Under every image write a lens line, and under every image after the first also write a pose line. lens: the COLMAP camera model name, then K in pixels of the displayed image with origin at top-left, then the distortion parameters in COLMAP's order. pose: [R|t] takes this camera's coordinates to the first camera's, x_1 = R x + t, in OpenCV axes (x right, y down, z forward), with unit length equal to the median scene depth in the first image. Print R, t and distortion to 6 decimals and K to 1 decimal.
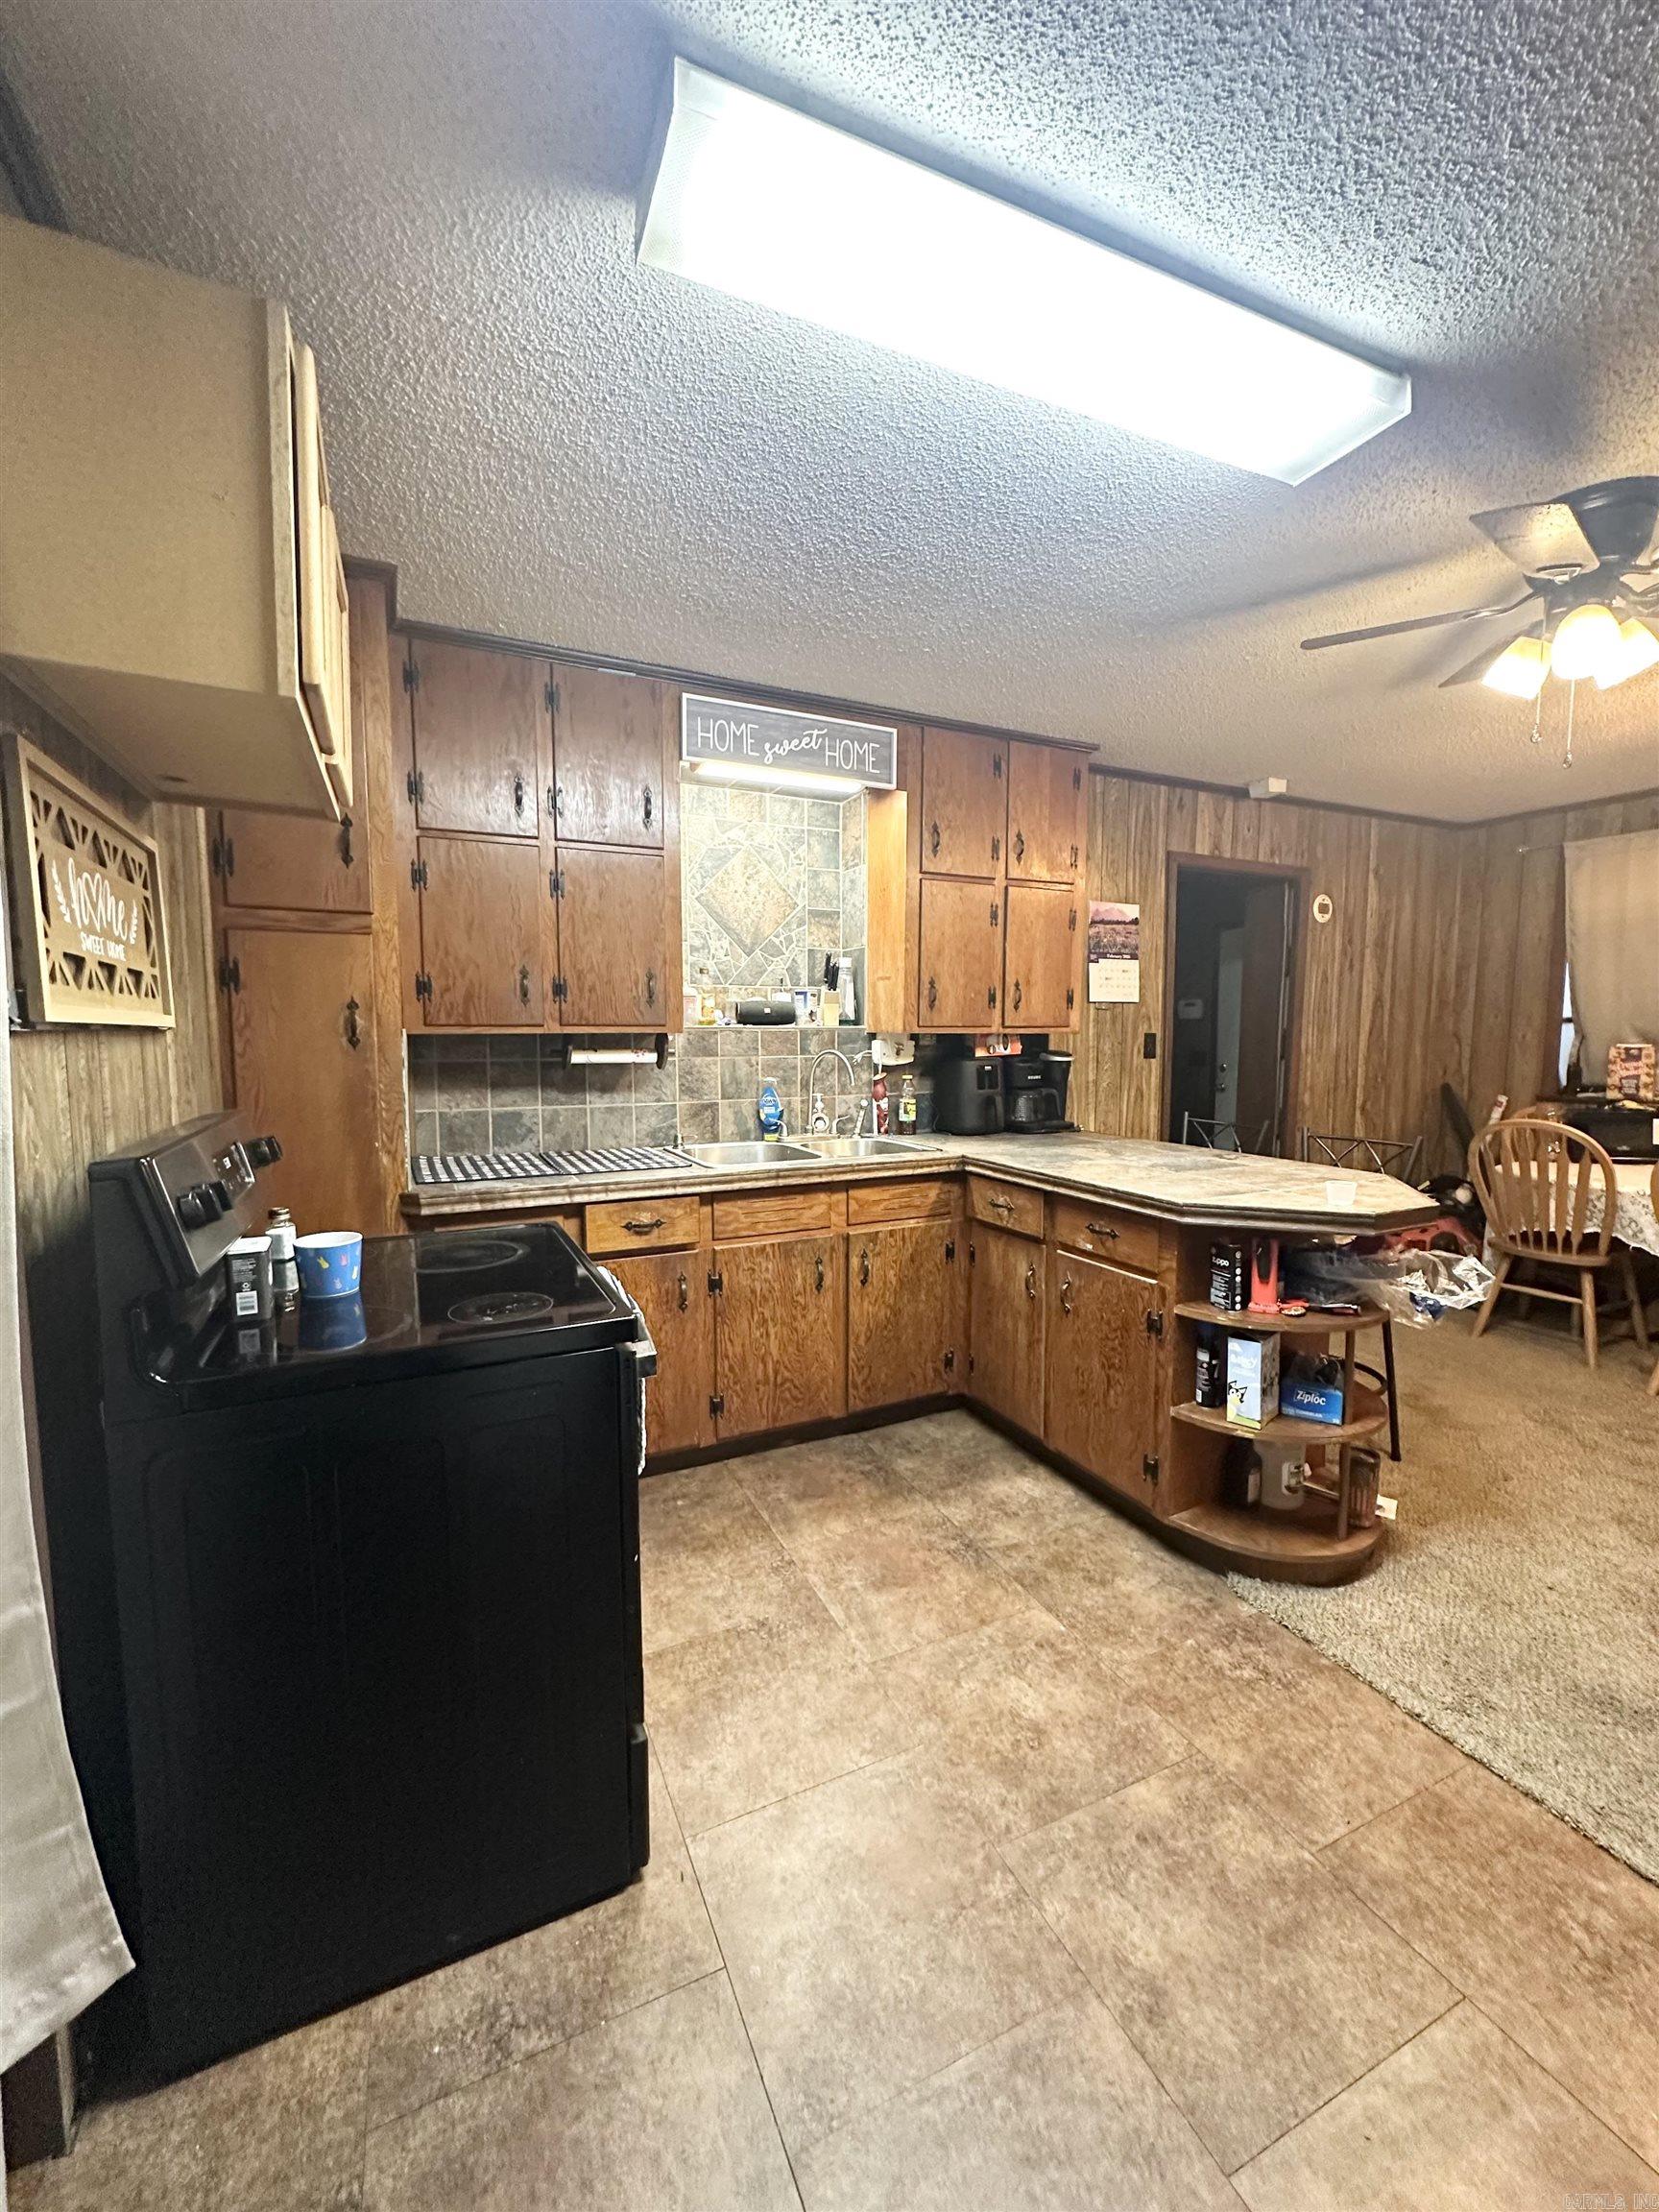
lens RADIAL K [[882.9, 0, 815.4], [0, 882.9, 1112.4], [0, 0, 1]] dist [-0.001038, -0.000148]
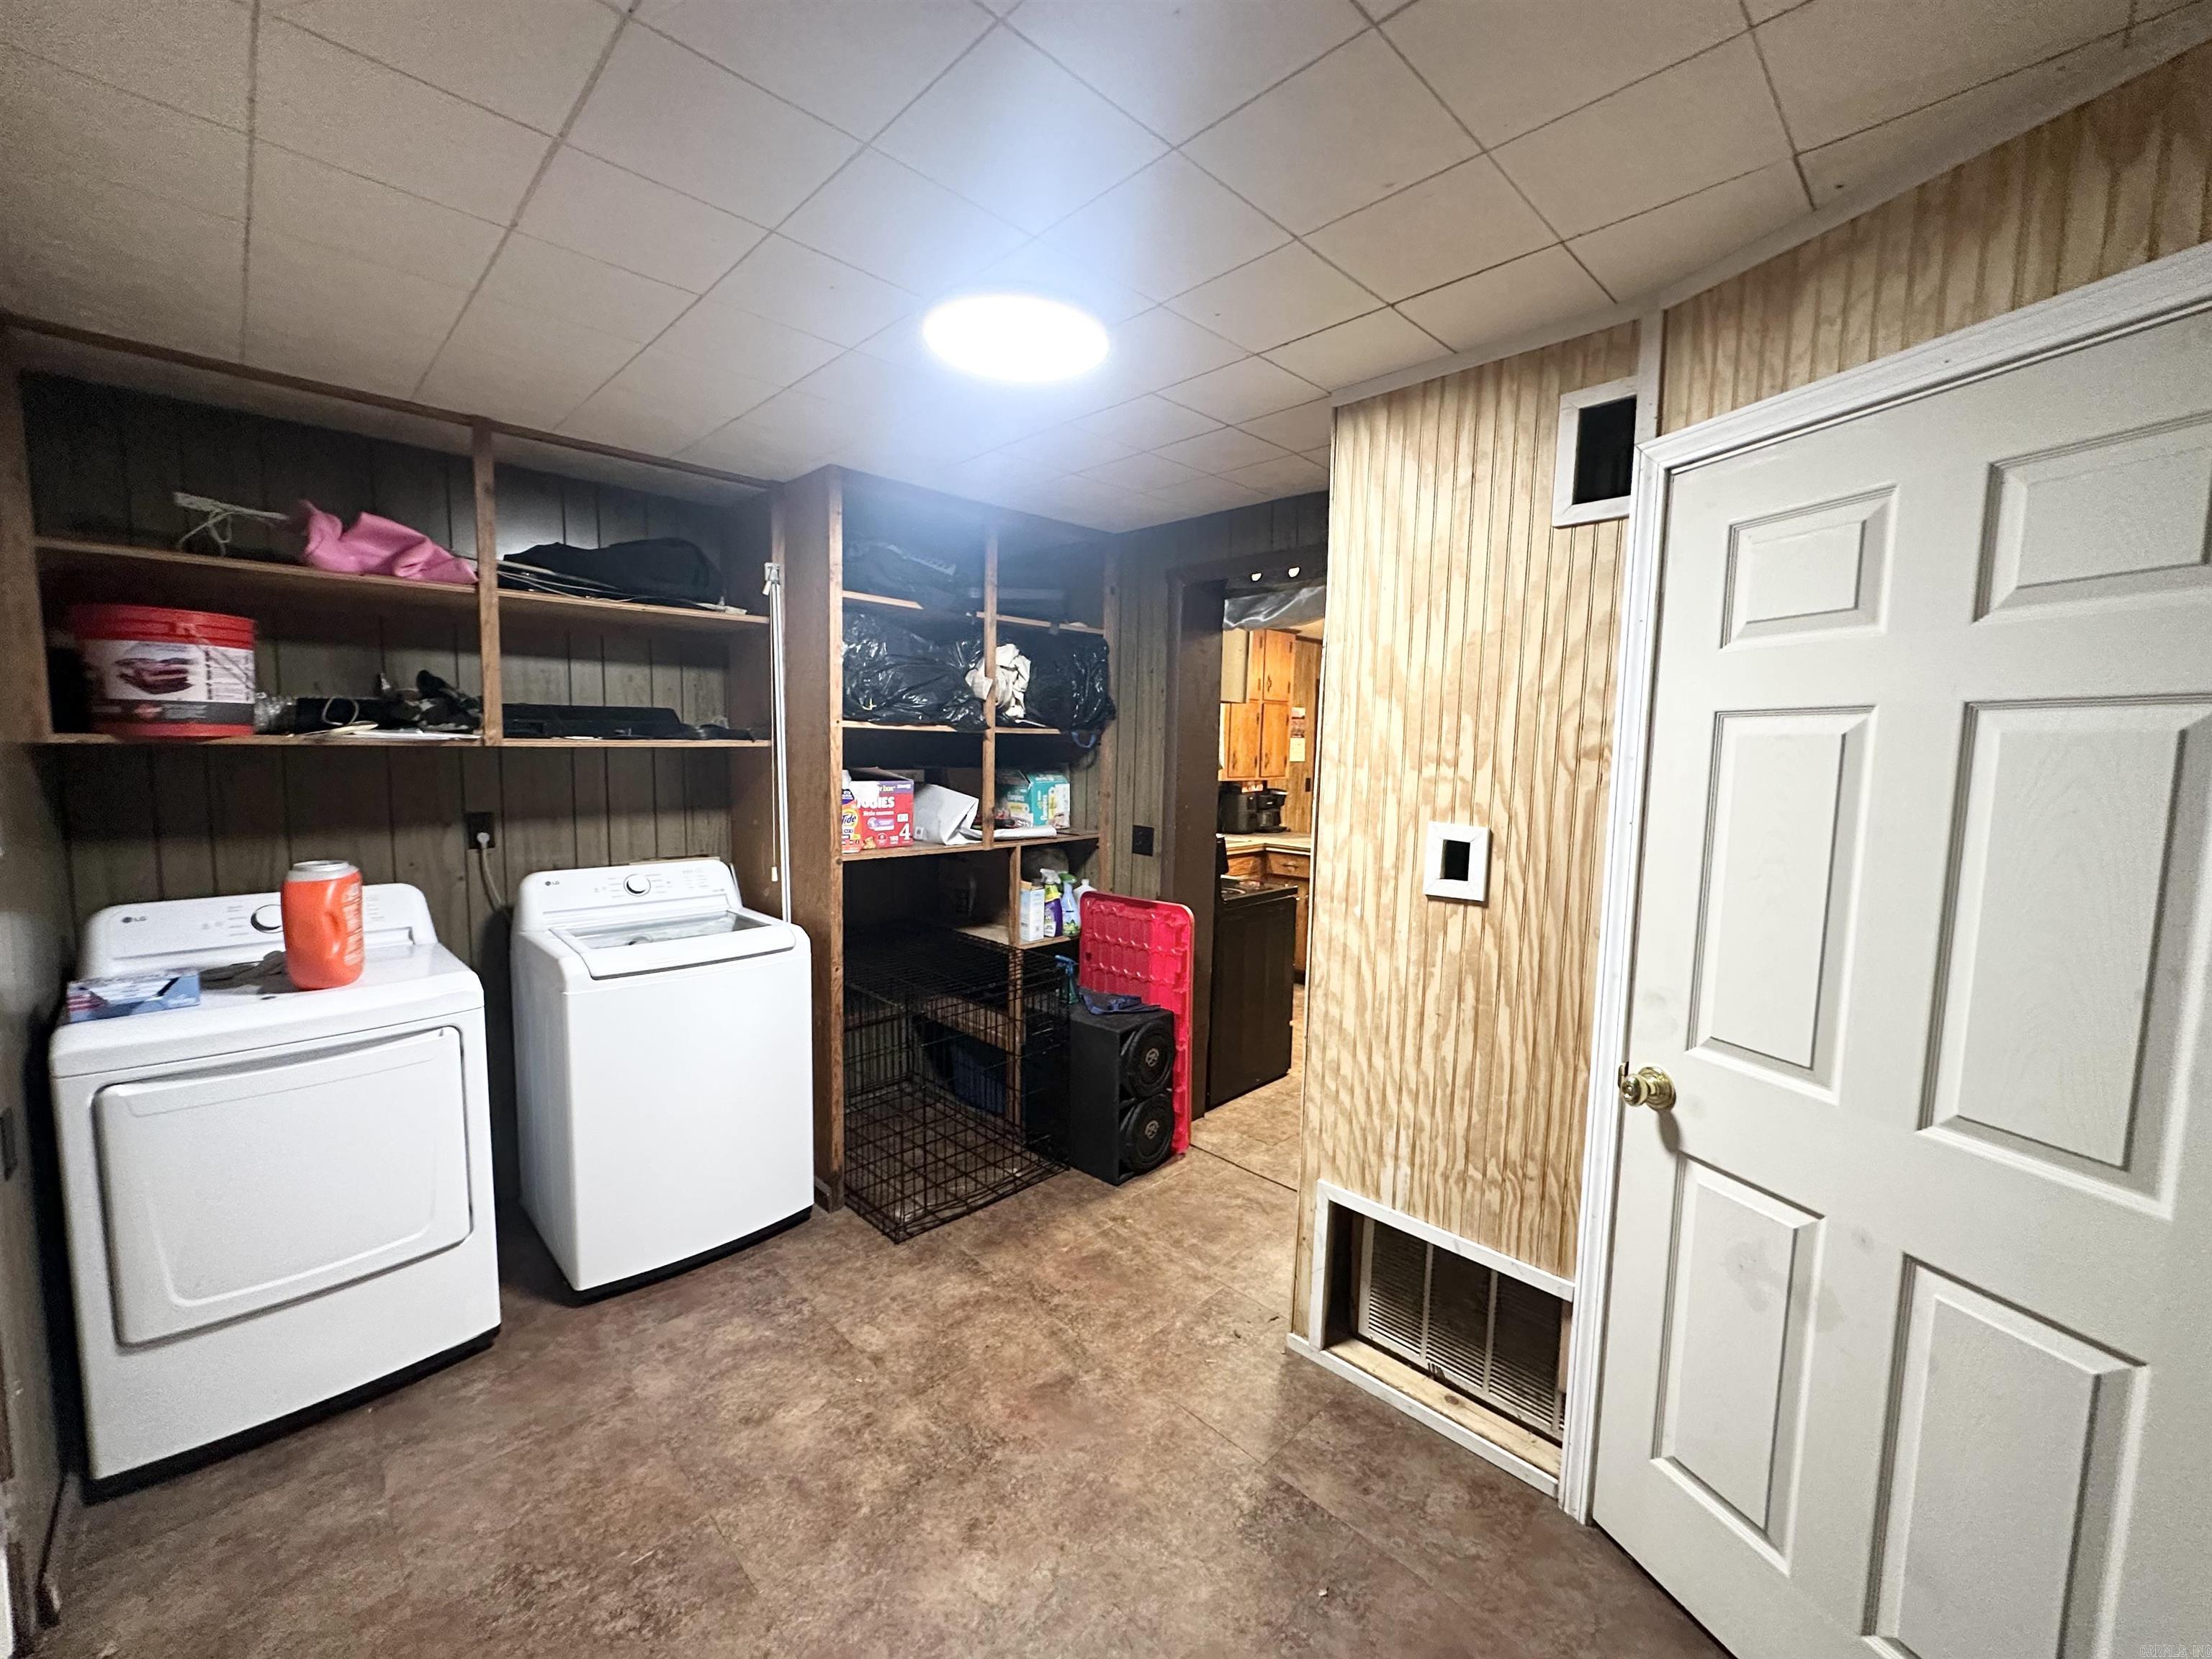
lens RADIAL K [[882.9, 0, 1116.4], [0, 882.9, 831.0], [0, 0, 1]] dist [-0.001038, -0.000148]
pose [[0.940490, -0.022909, 0.339048, -0.694434], [0.024067, 0.999710, 0.000789, 0.009778], [-0.338968, 0.007418, 0.940769, -0.649438]]
